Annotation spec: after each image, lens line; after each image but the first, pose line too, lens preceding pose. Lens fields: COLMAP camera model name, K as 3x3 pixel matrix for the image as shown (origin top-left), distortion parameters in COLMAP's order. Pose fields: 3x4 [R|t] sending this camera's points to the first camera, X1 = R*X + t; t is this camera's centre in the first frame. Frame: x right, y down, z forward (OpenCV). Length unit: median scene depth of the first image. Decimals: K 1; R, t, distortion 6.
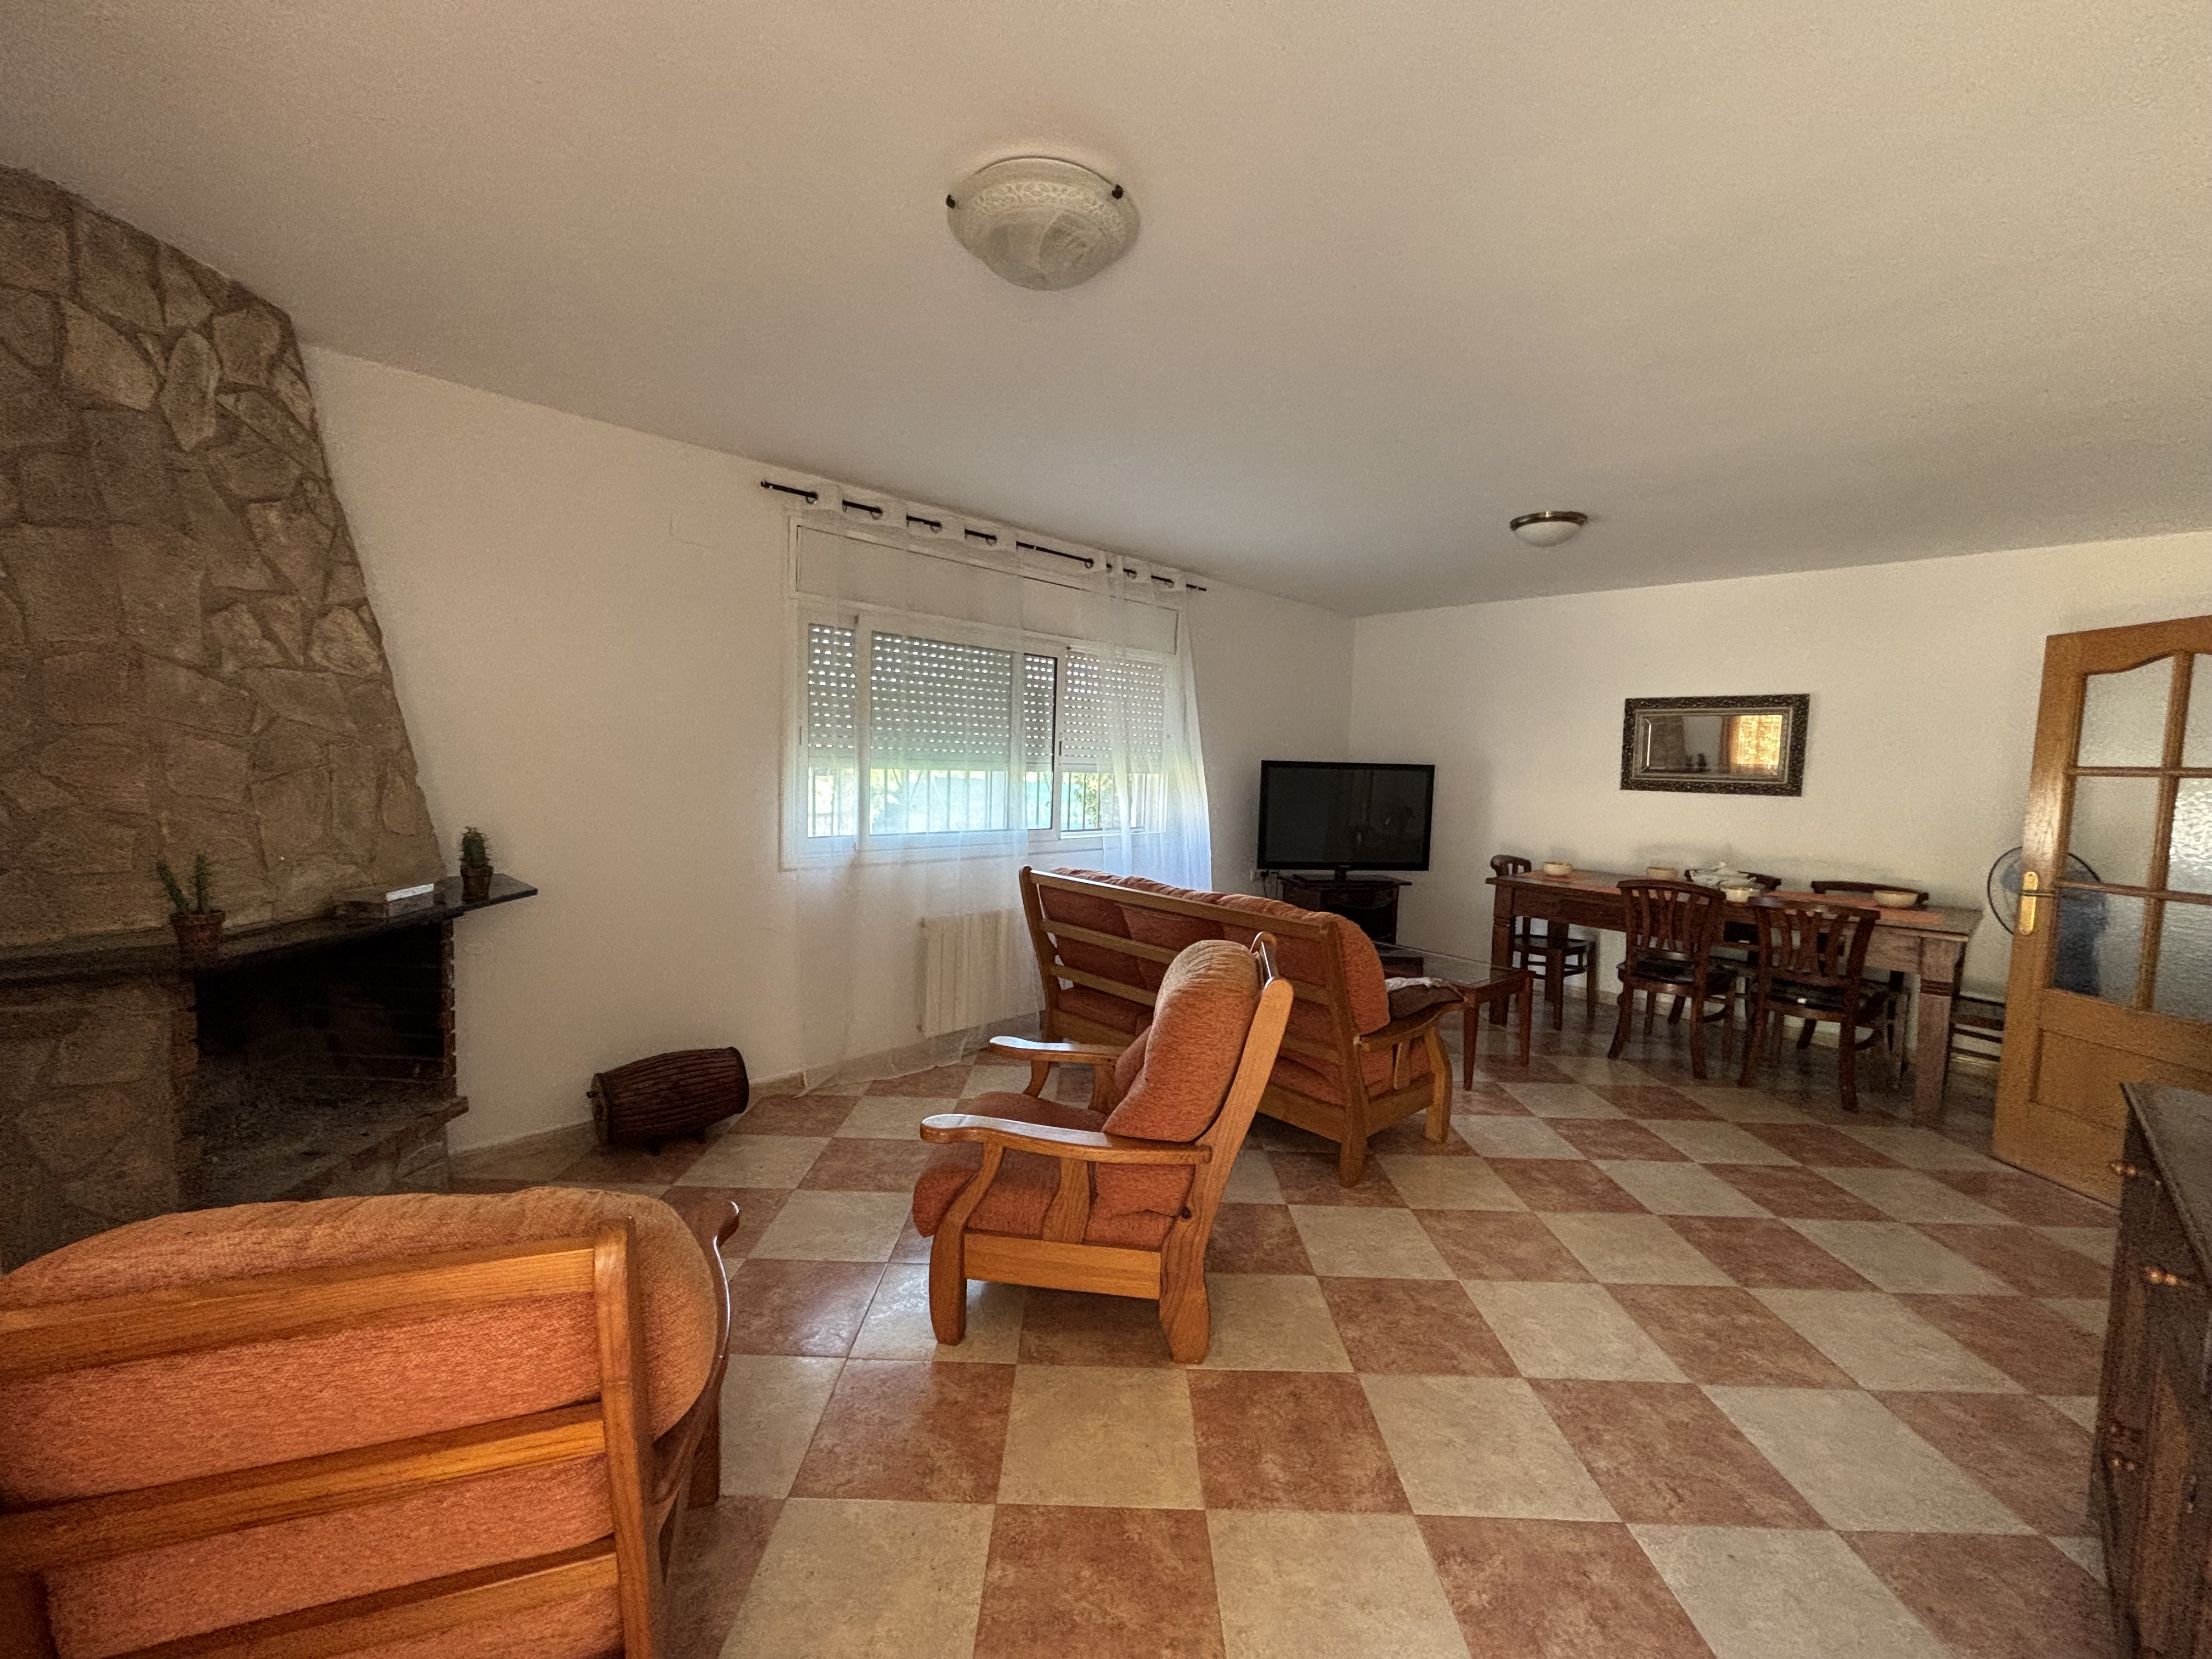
lens RADIAL K [[887.5, 0, 1099.1], [0, 887.5, 818.4], [0, 0, 1]] dist [0.009625, 0.000191]
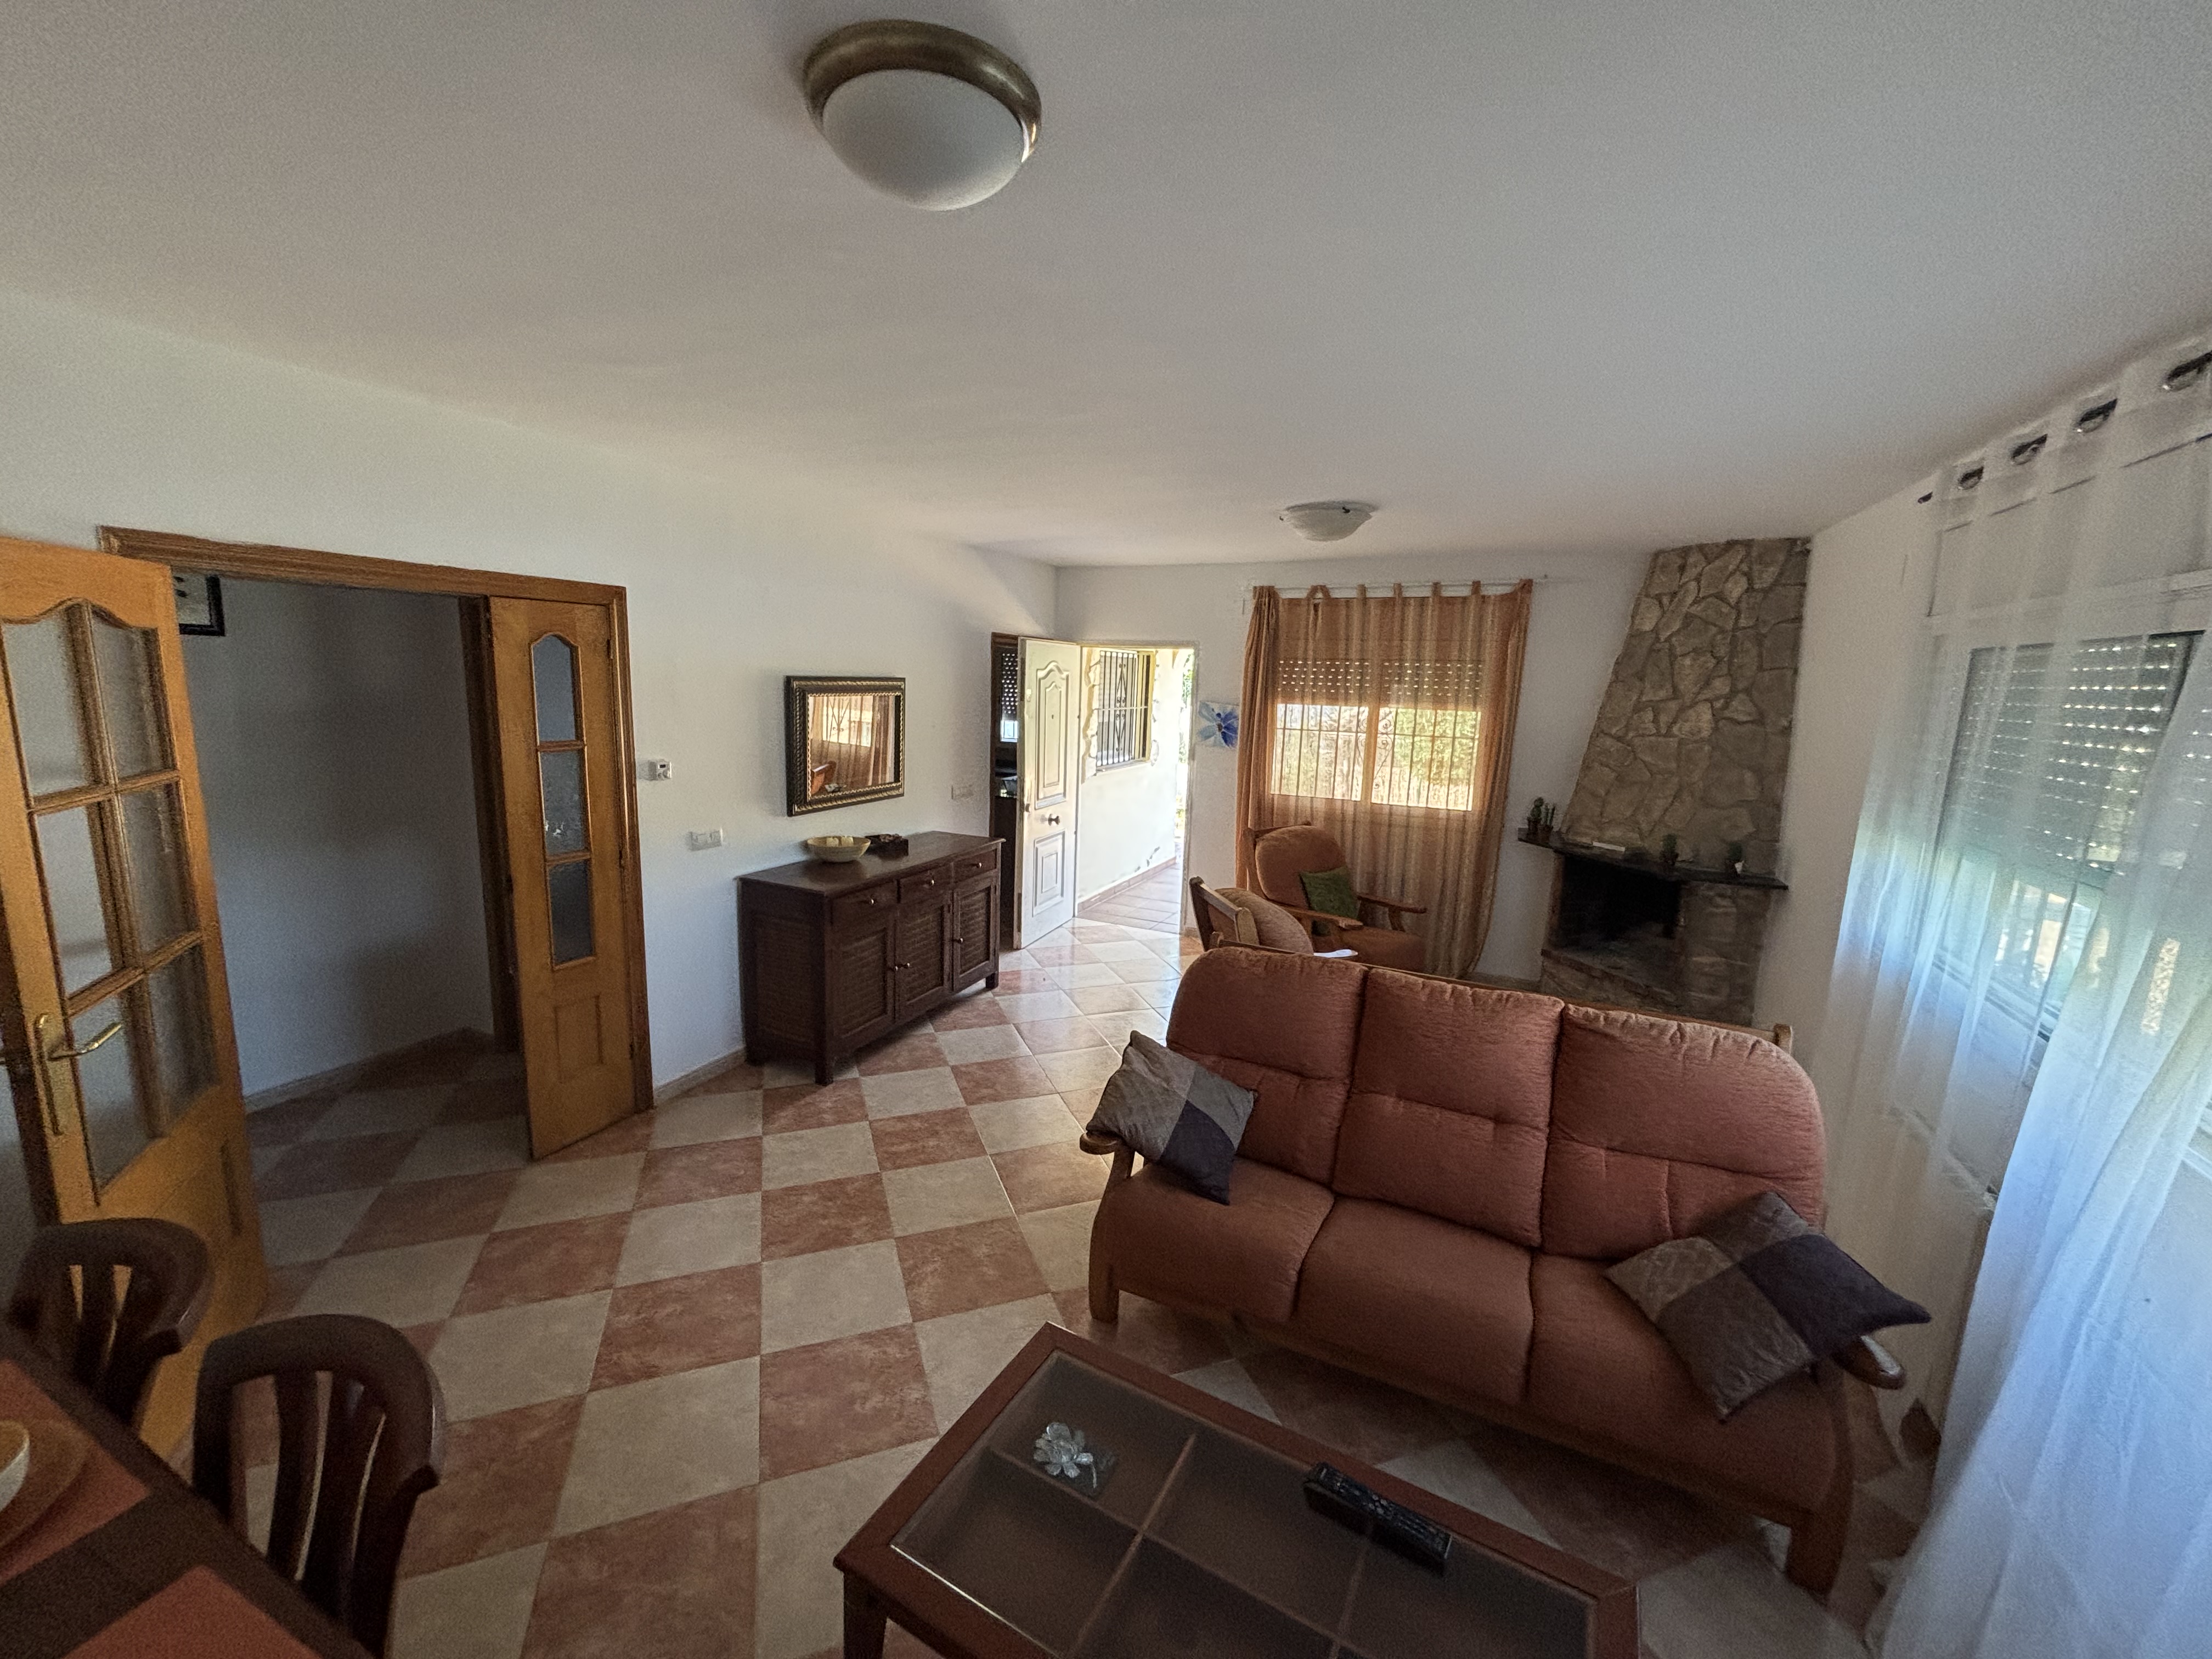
lens RADIAL K [[882.3, 0, 1100.7], [0, 882.3, 825.3], [0, 0, 1]] dist [0.002254, -0.000123]
pose [[-0.930788, -0.007693, -0.365479, 0.968919], [-0.093405, 0.971597, 0.217429, -0.276749], [0.353426, 0.236518, -0.905069, 2.317629]]
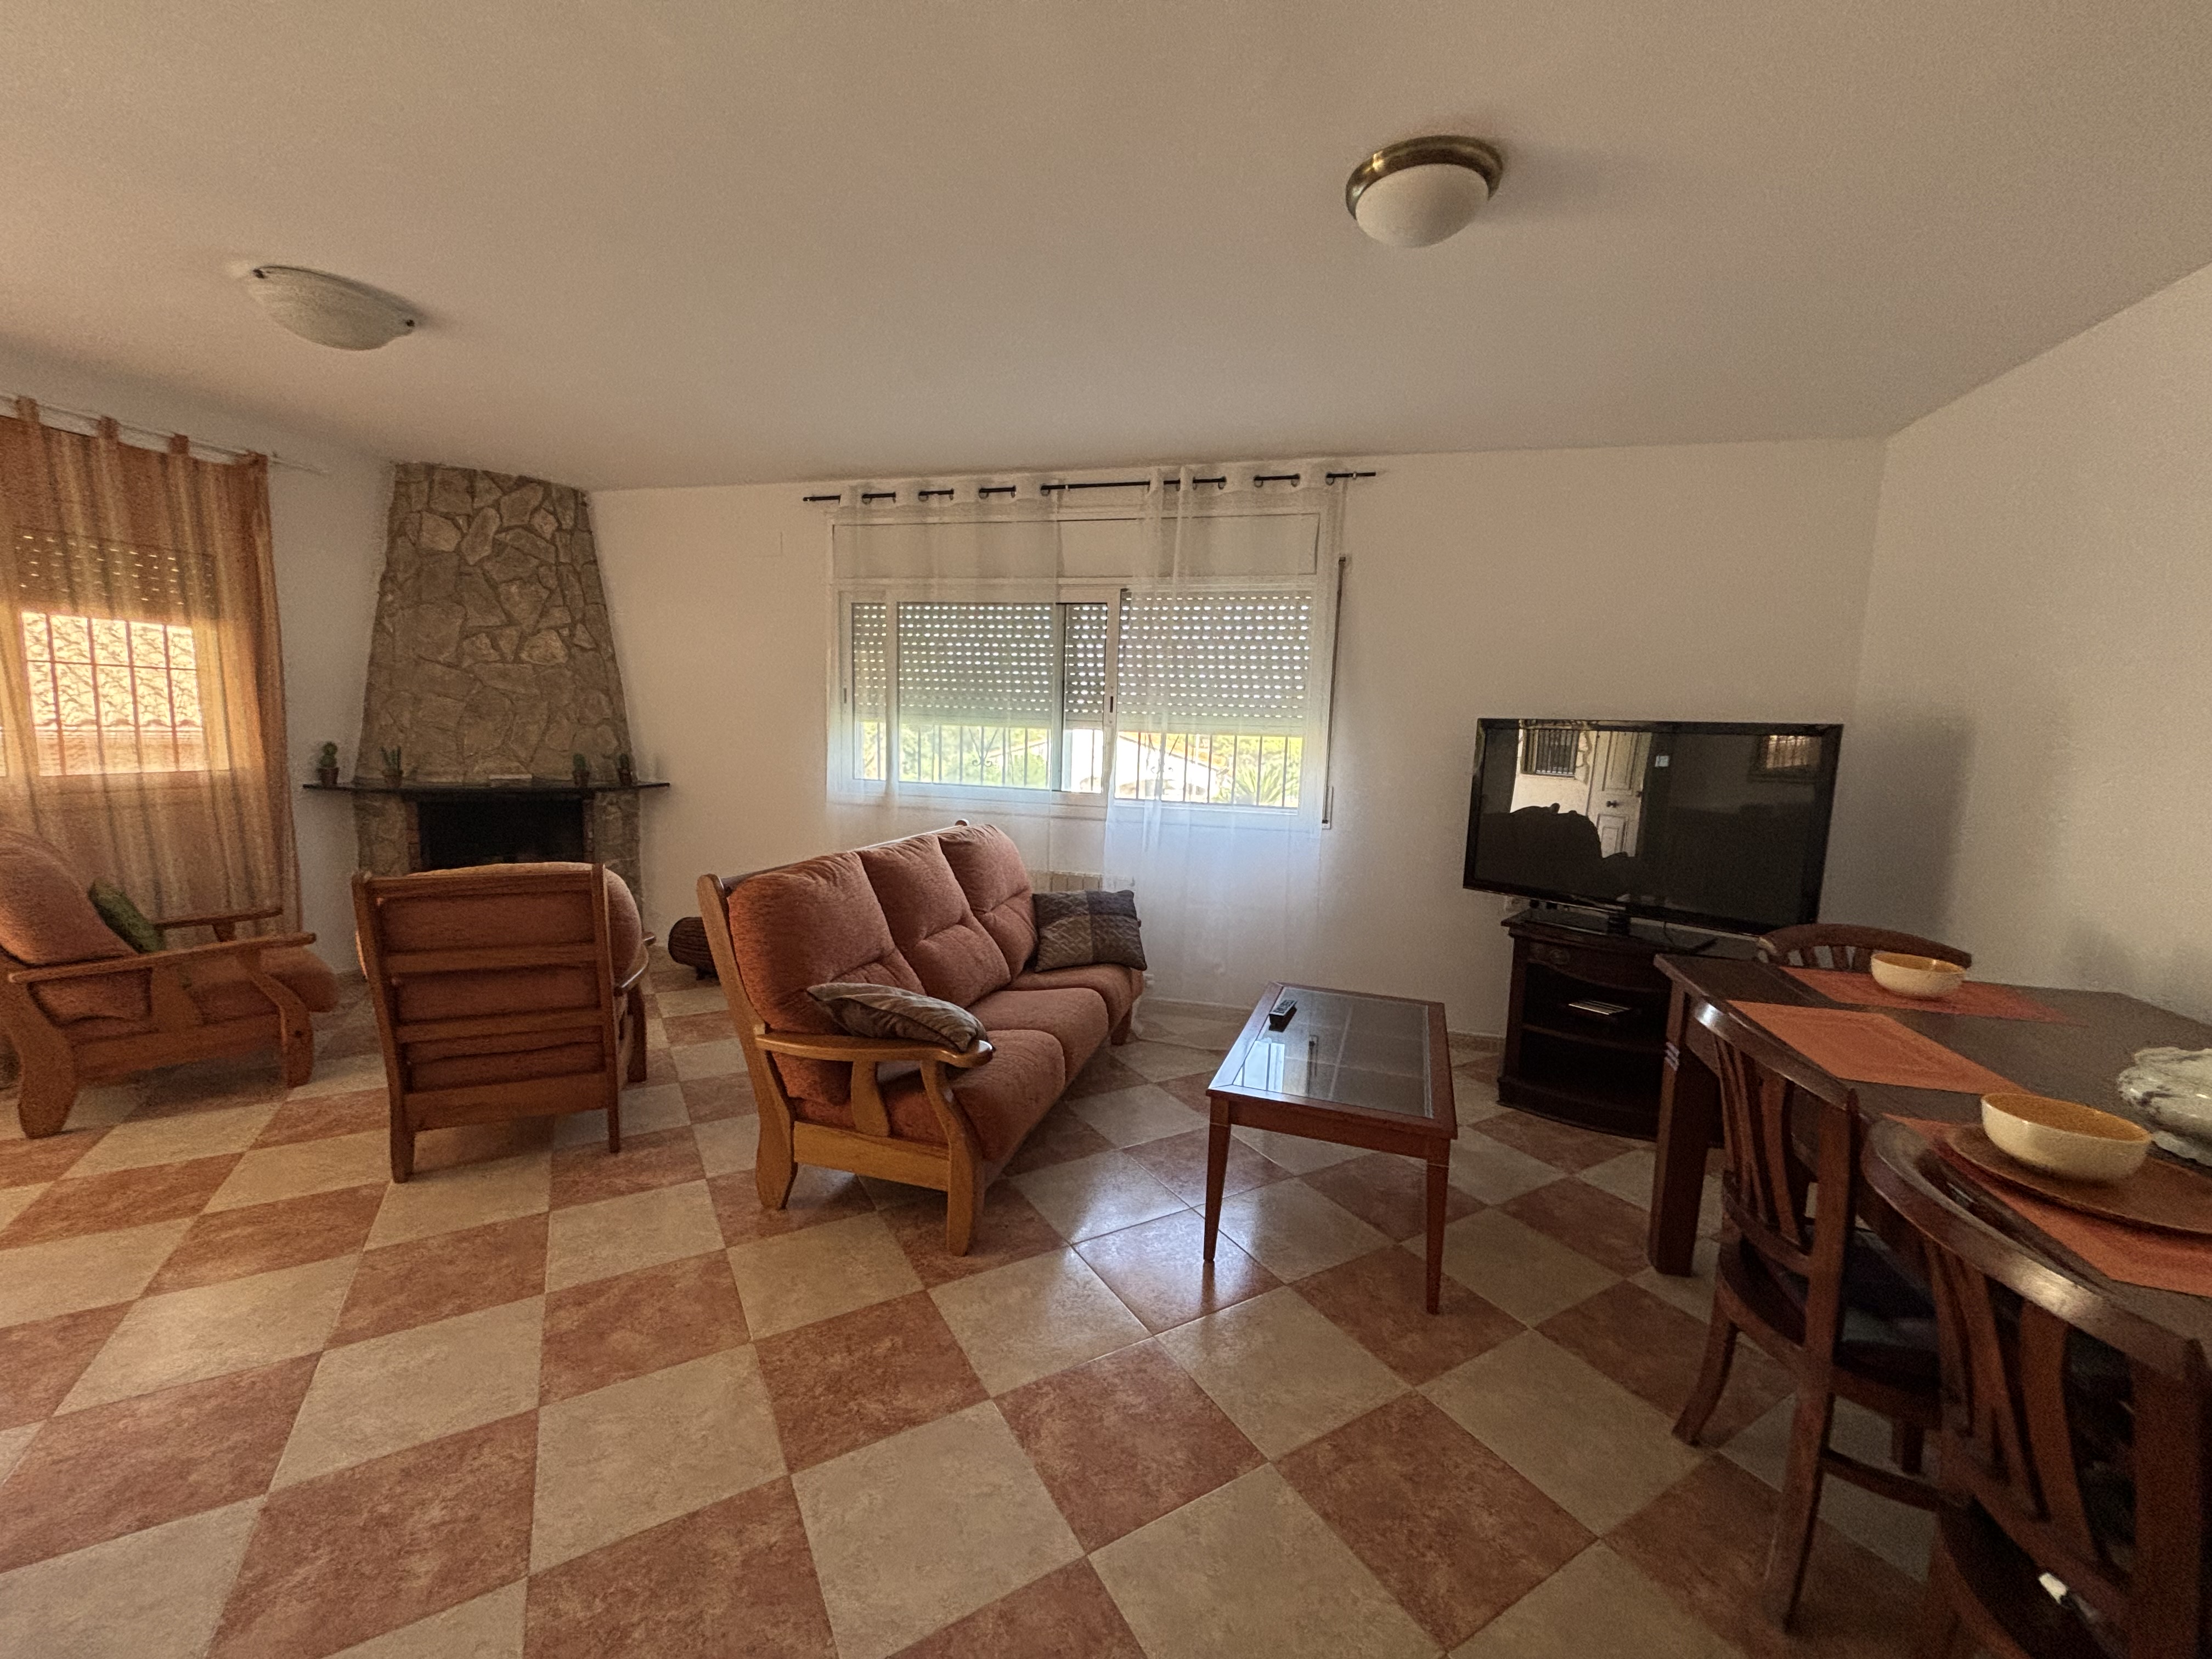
lens RADIAL K [[882.3, 0, 1100.7], [0, 882.3, 825.3], [0, 0, 1]] dist [0.002254, -0.000123]
pose [[0.511528, 0.080252, -0.855511, 1.460048], [-0.075389, 0.995981, 0.048352, 0.000608], [0.855953, 0.039762, 0.515523, 1.090404]]
